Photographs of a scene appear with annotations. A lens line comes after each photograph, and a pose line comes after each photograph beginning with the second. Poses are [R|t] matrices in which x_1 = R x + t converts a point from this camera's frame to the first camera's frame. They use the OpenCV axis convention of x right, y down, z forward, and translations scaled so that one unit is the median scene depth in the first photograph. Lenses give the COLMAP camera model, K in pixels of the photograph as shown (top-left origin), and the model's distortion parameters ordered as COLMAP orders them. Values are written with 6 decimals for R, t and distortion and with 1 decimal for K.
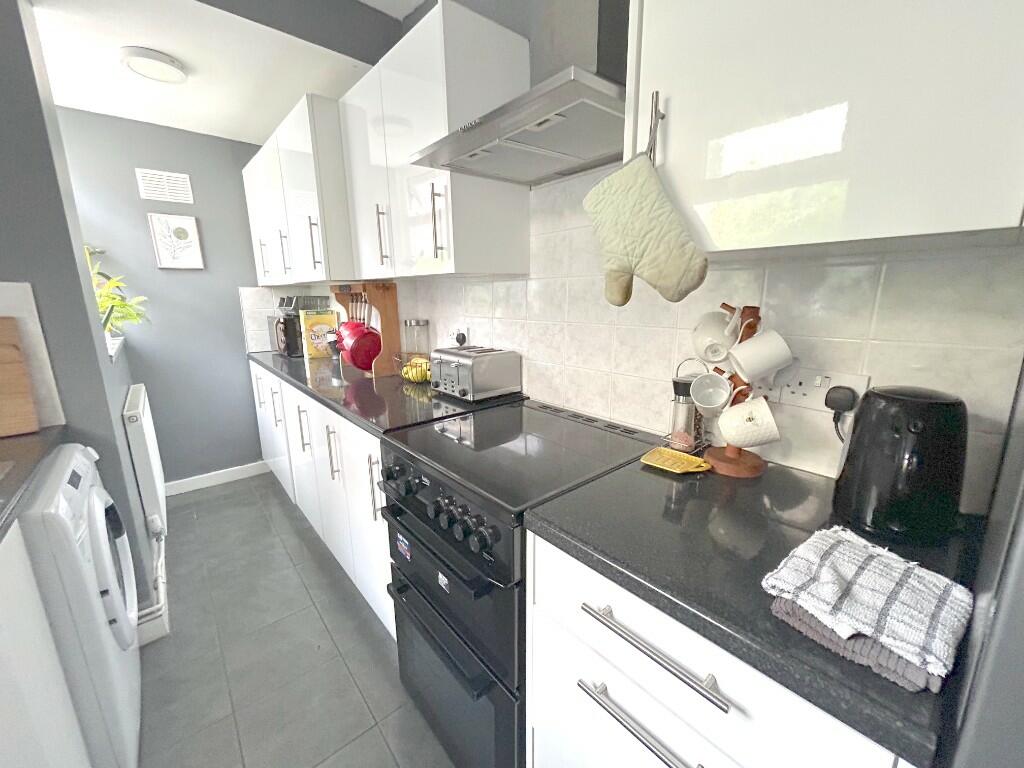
lens RADIAL K [[411.2, 0, 511.0], [0, 411.2, 384.5], [0, 0, 1]] dist [0.000989, -0.000661]
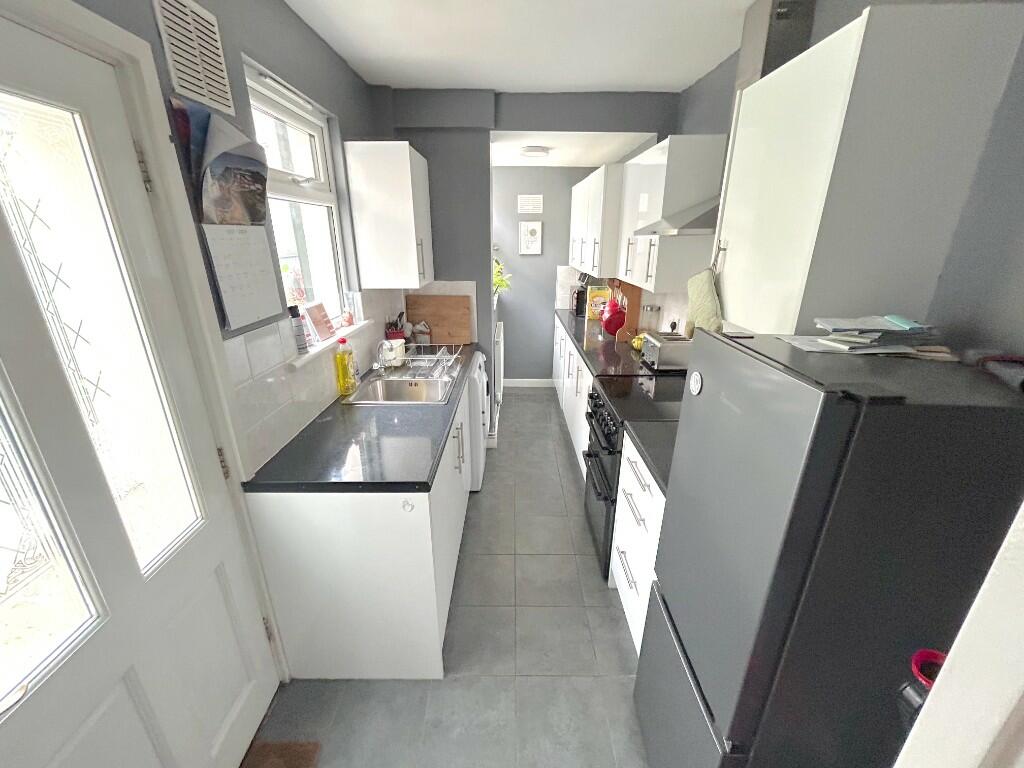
lens RADIAL K [[411.2, 0, 511.0], [0, 411.2, 384.5], [0, 0, 1]] dist [0.000989, -0.000661]
pose [[0.758135, 0.230313, -0.610072, 0.332227], [-0.149216, 0.972001, 0.181518, -0.077476], [0.634796, -0.046583, 0.771274, -0.428447]]
